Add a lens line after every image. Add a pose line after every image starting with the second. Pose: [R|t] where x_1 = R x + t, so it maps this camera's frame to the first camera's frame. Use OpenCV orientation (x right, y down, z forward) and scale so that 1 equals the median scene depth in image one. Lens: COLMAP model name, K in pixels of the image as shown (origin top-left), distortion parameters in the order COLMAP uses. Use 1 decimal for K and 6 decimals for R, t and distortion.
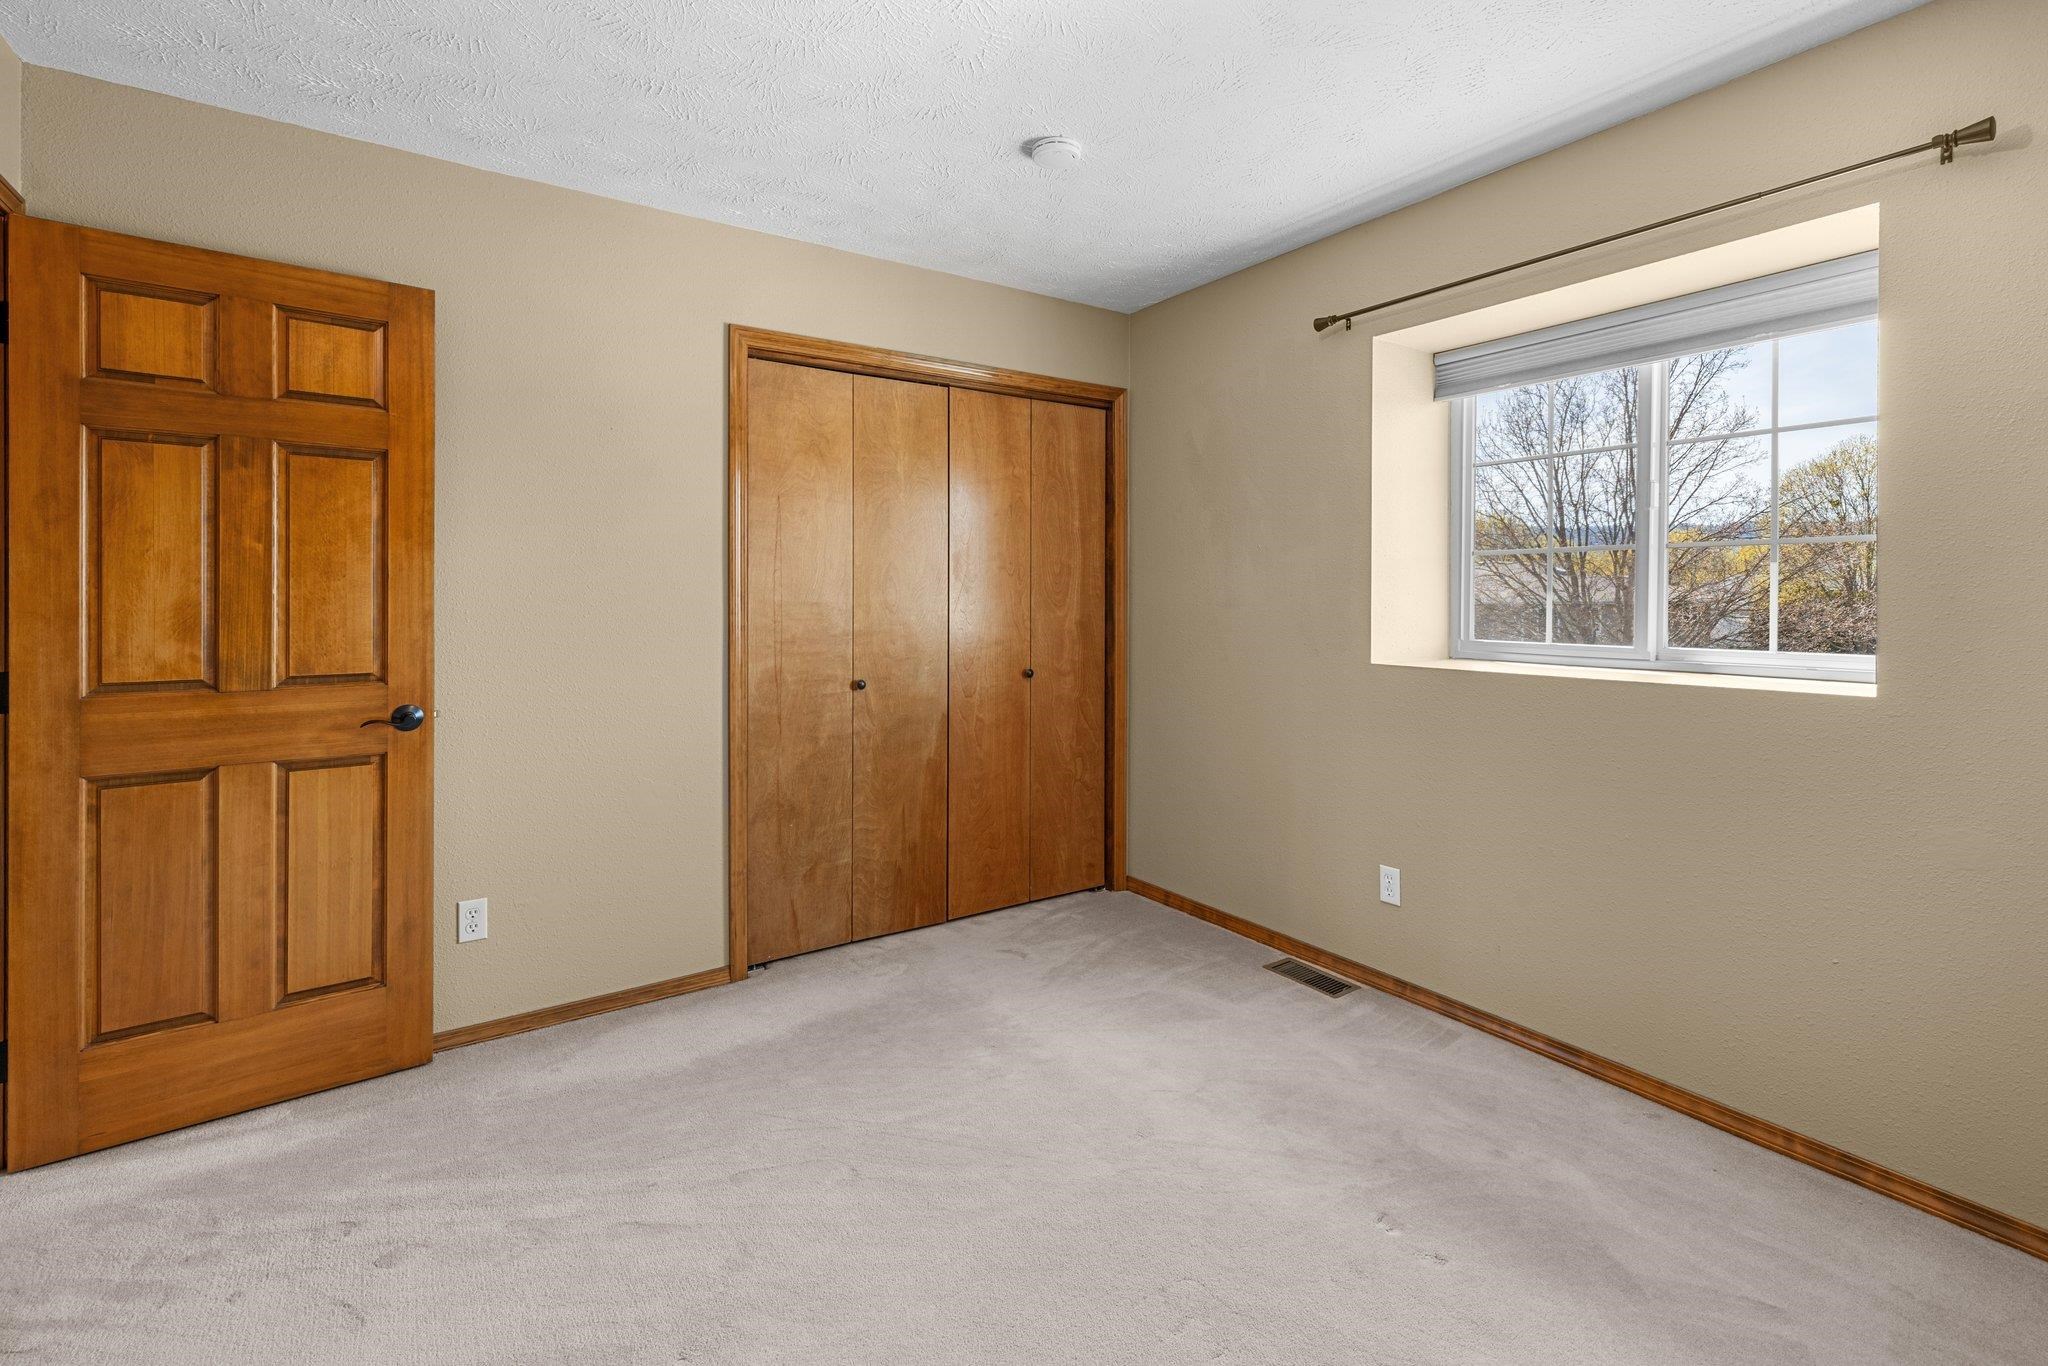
lens RADIAL K [[905.0, 0, 1020.8], [0, 905.0, 596.3], [0, 0, 1]] dist [-0.000607, -0.000105]
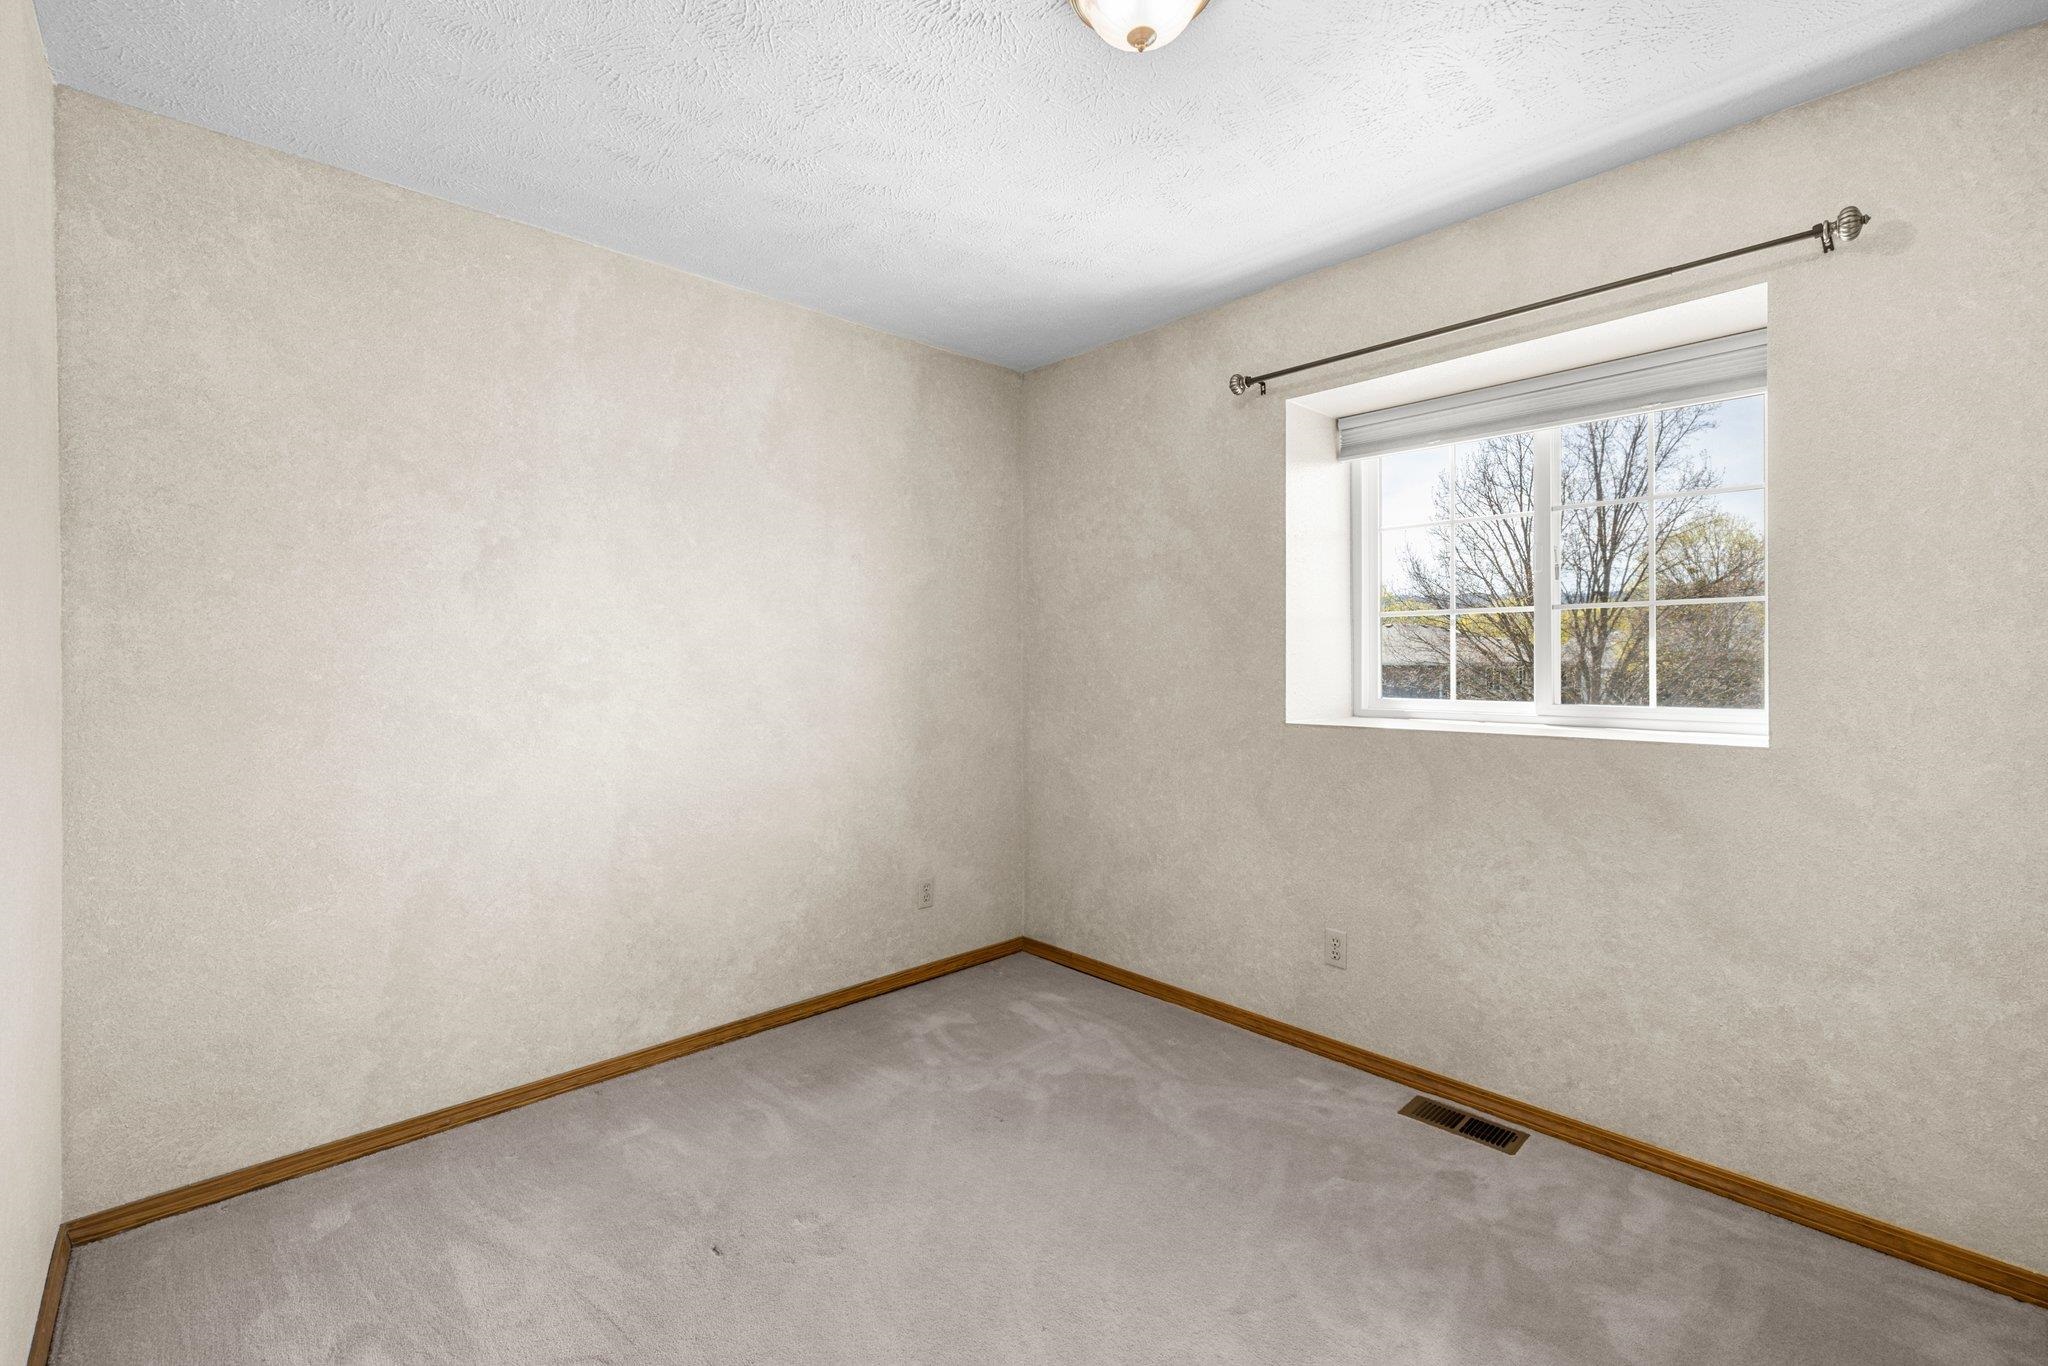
lens RADIAL K [[869.5, 0, 1028.5], [0, 869.5, 656.4], [0, 0, 1]] dist [0.009424, -0.000129]
pose [[0.984415, -0.007649, 0.175695, -0.081066], [0.008124, 0.999965, -0.001983, -0.000738], [-0.175674, 0.003379, 0.984443, 0.117687]]
